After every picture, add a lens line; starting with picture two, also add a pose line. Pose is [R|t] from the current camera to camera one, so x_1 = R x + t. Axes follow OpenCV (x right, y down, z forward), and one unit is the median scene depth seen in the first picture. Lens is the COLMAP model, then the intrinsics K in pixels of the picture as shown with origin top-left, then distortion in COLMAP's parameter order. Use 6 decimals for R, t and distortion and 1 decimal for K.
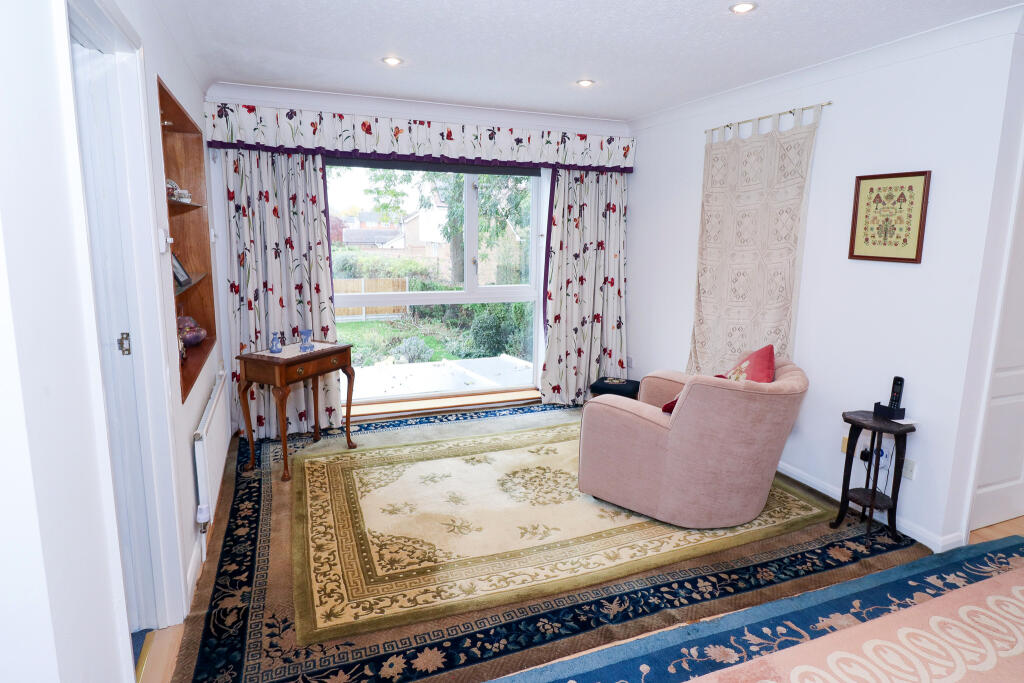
lens RADIAL K [[596.4, 0, 512.5], [0, 596.4, 336.6], [0, 0, 1]] dist [-0.005831, -0.002185]
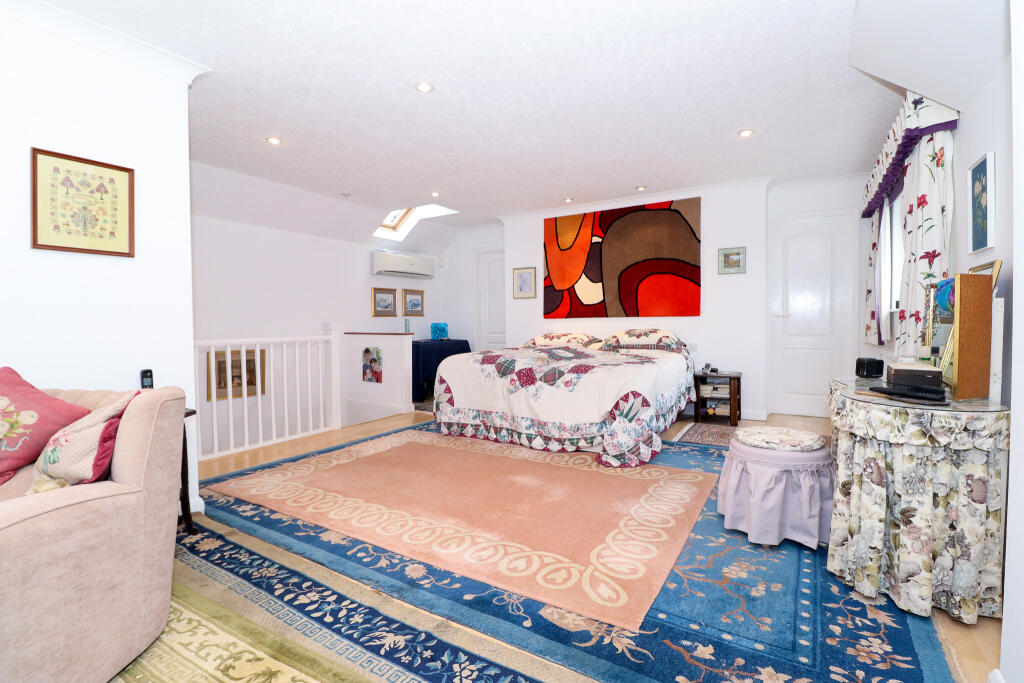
lens RADIAL K [[479.7, 0, 512.1], [0, 479.7, 337.1], [0, 0, 1]] dist [-0.017941, -0.000541]
pose [[-0.606922, -0.034573, 0.794009, -0.376054], [0.148792, 0.976446, 0.156250, -0.019990], [-0.780709, 0.212974, -0.587483, 1.020170]]
